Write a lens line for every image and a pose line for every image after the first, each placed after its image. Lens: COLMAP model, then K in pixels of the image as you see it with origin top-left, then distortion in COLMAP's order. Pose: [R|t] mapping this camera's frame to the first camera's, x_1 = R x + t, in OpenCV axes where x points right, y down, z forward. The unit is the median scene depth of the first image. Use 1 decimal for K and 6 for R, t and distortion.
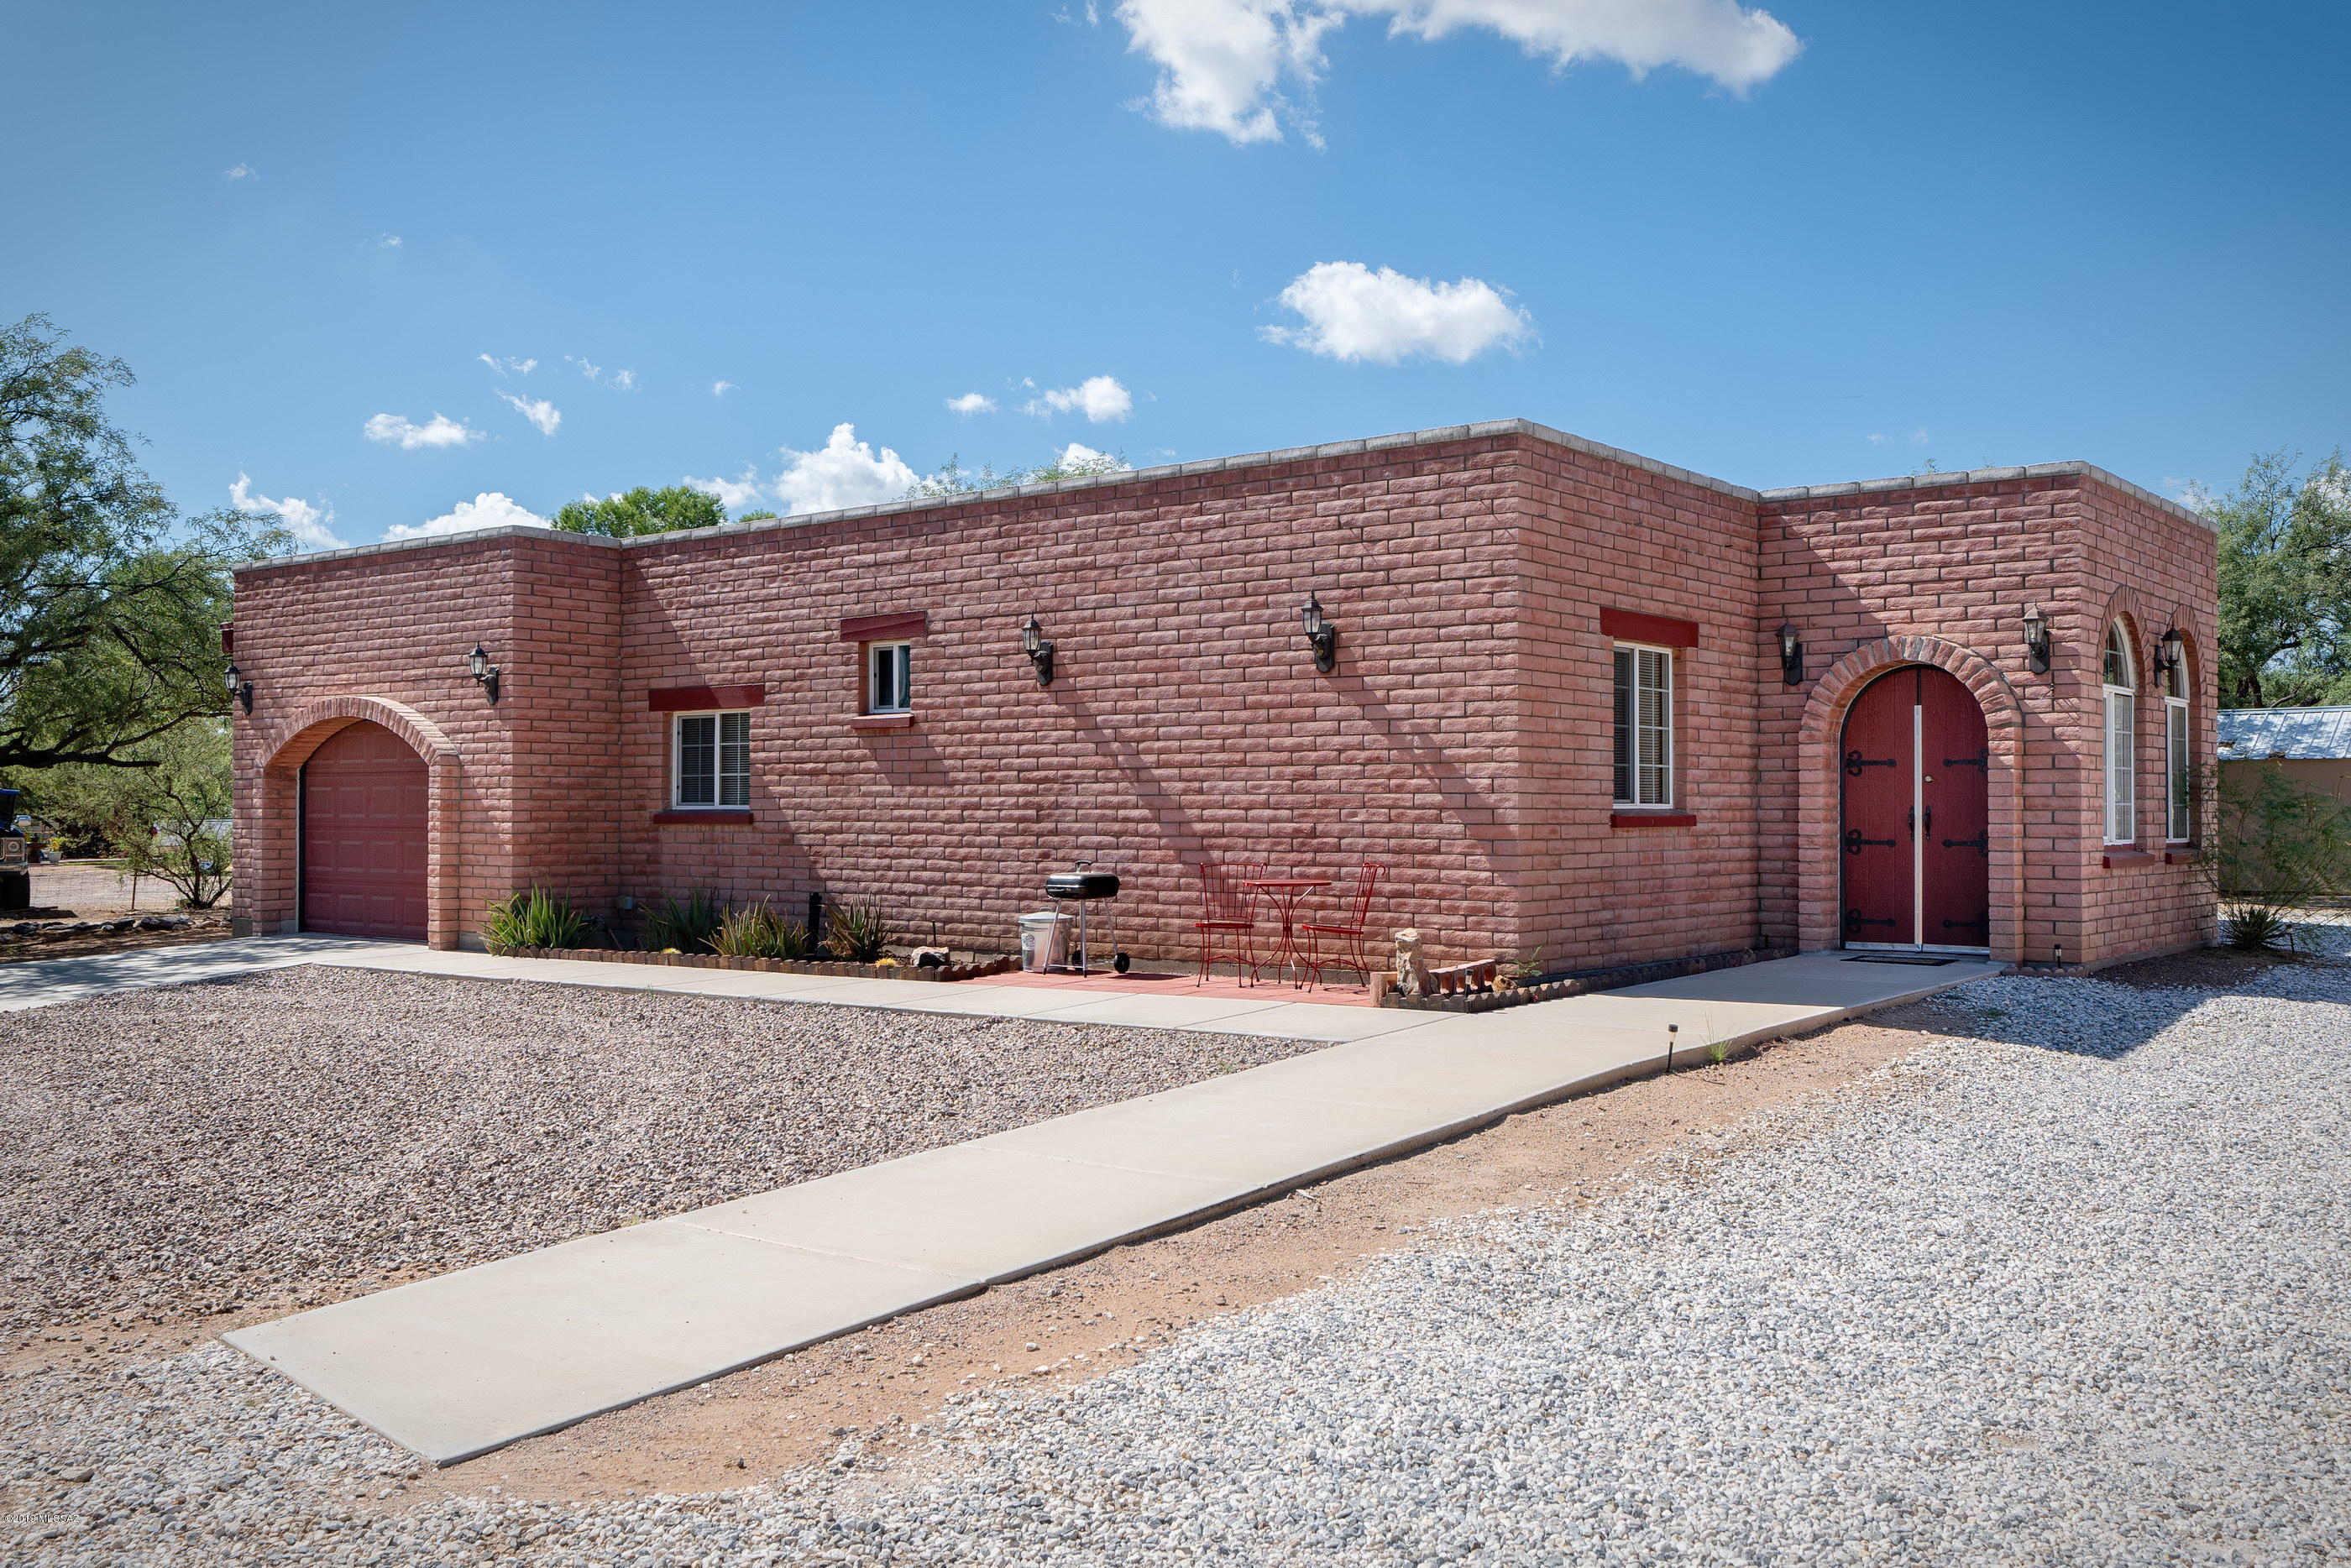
lens RADIAL K [[2030.0, 0, 1175.8], [0, 2030.0, 785.7], [0, 0, 1]] dist [0.000267, 0.000169]
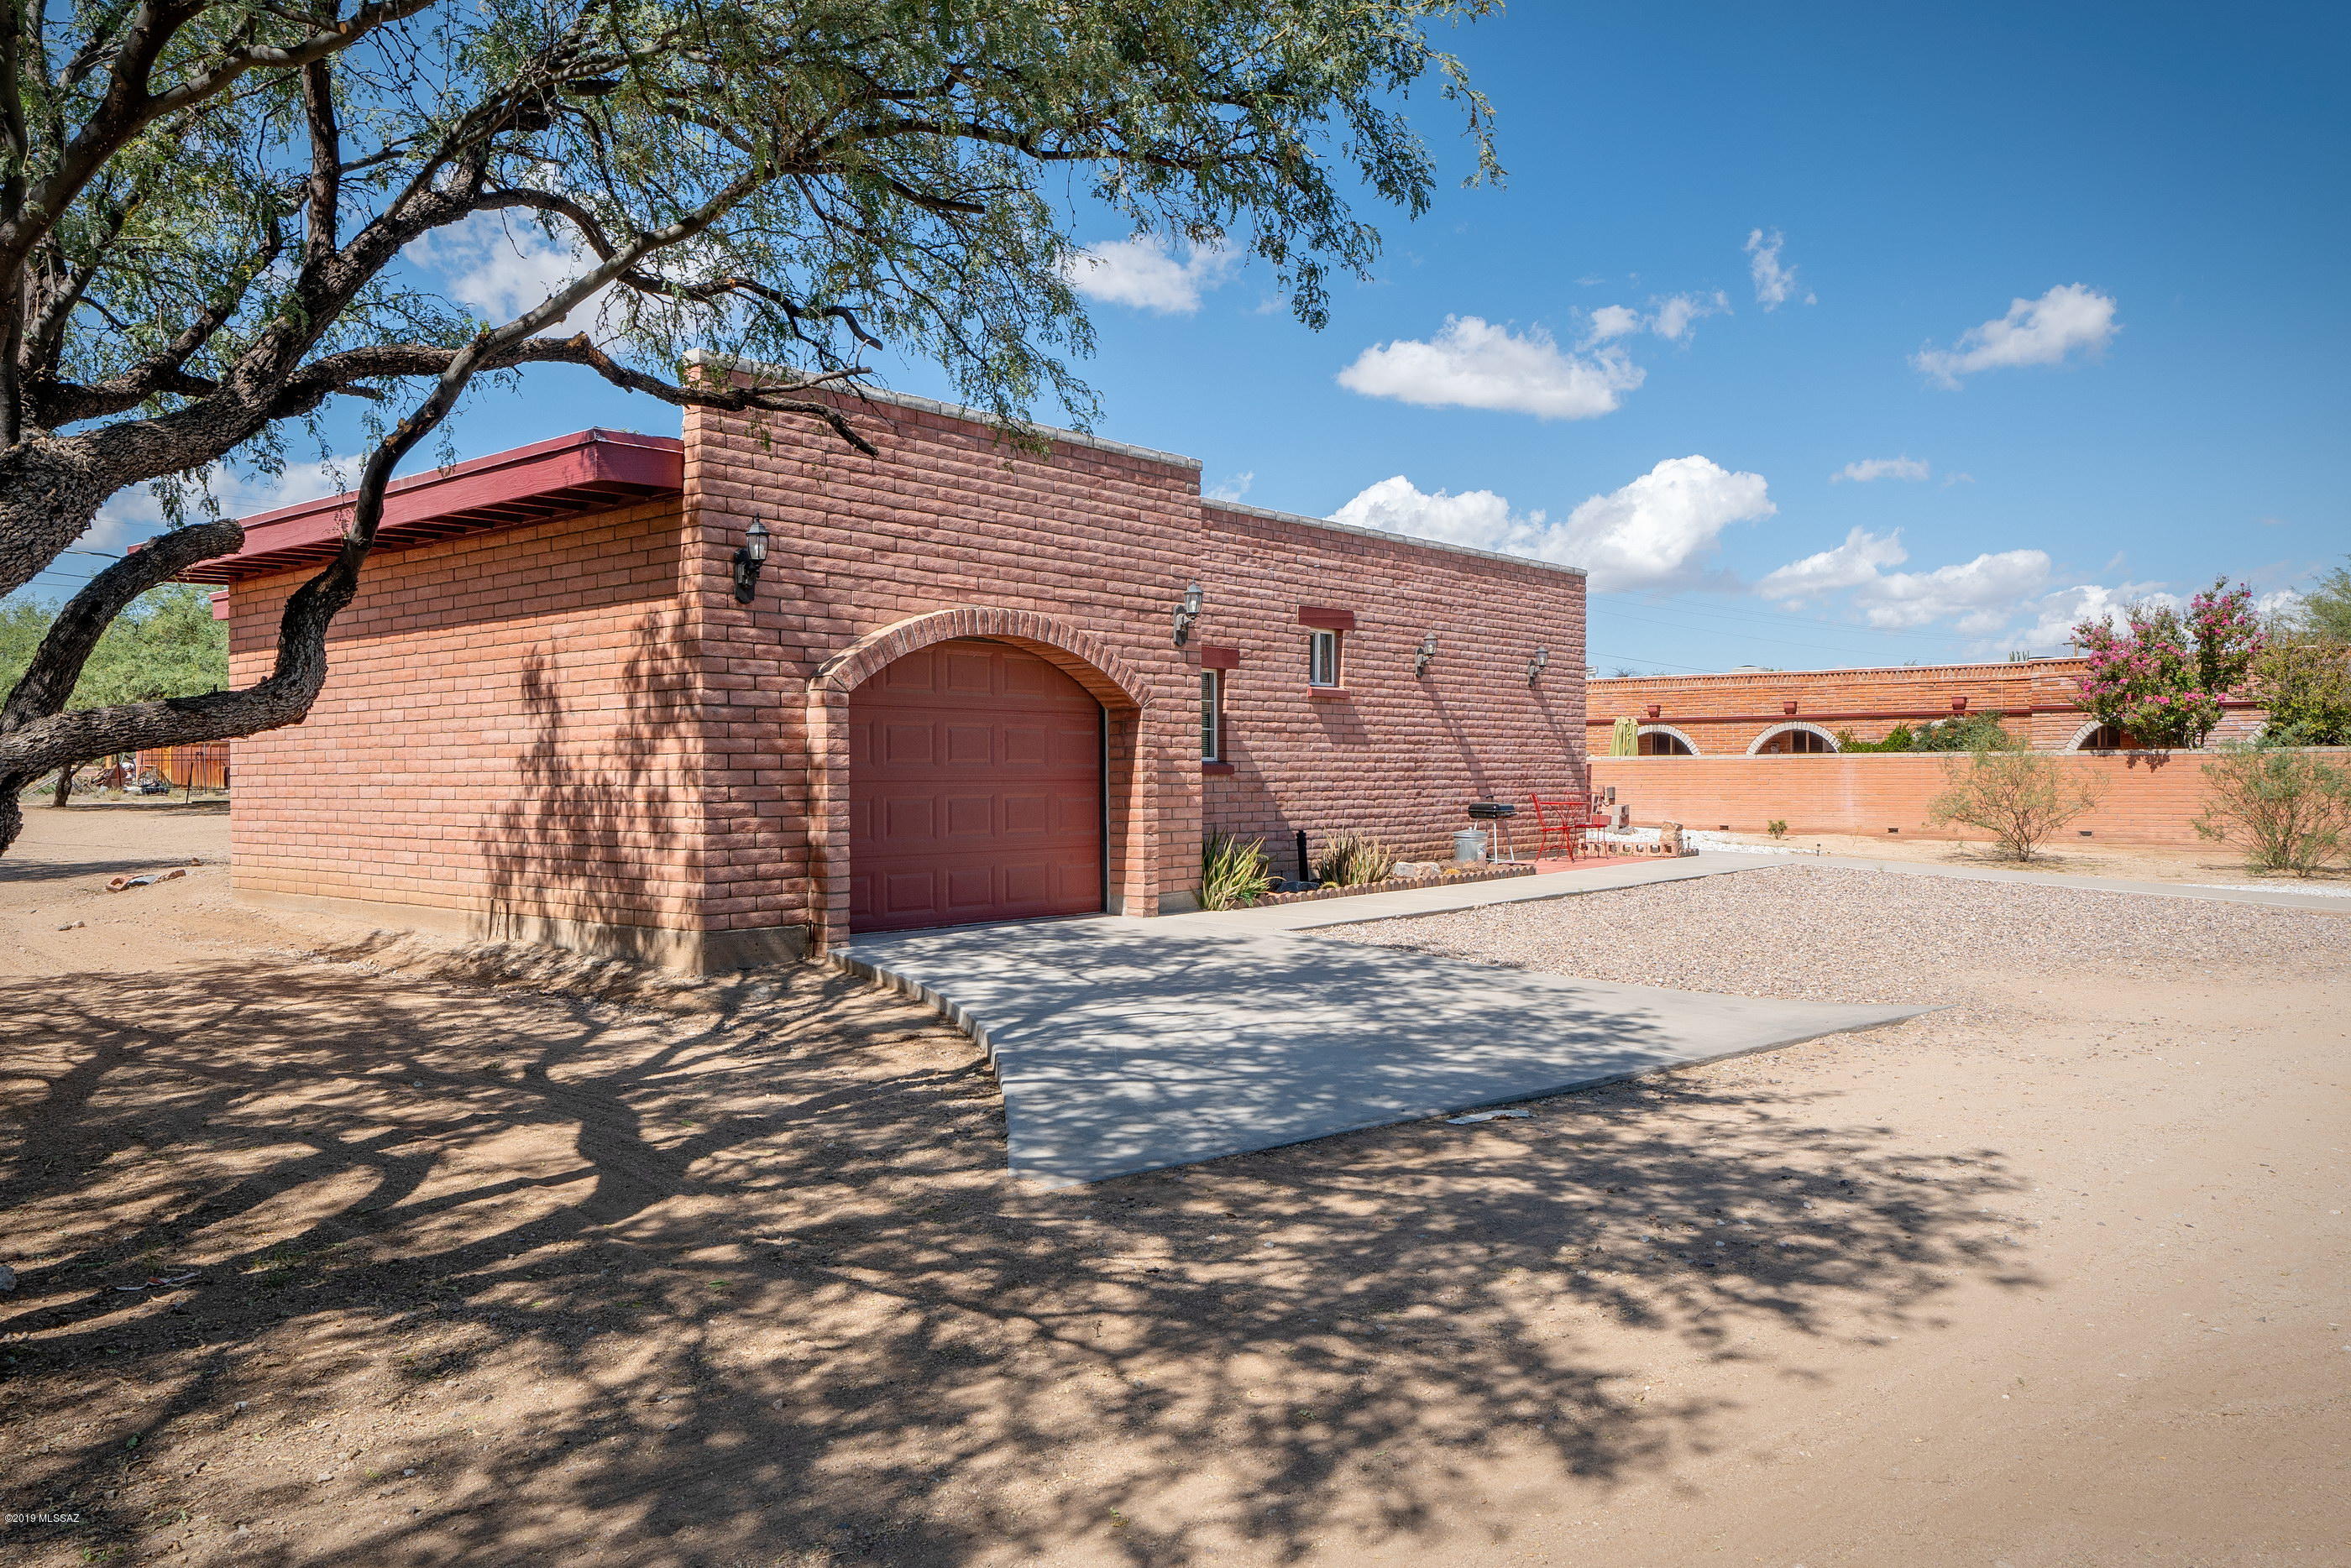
lens RADIAL K [[1637.9, 0, 1174.3], [0, 1637.9, 780.4], [0, 0, 1]] dist [0.000428, -0.000221]
pose [[0.057418, -0.002418, 0.998347, -1.152953], [-0.005835, 0.999979, 0.002758, 0.020733], [-0.998333, -0.005984, 0.057403, 1.019467]]
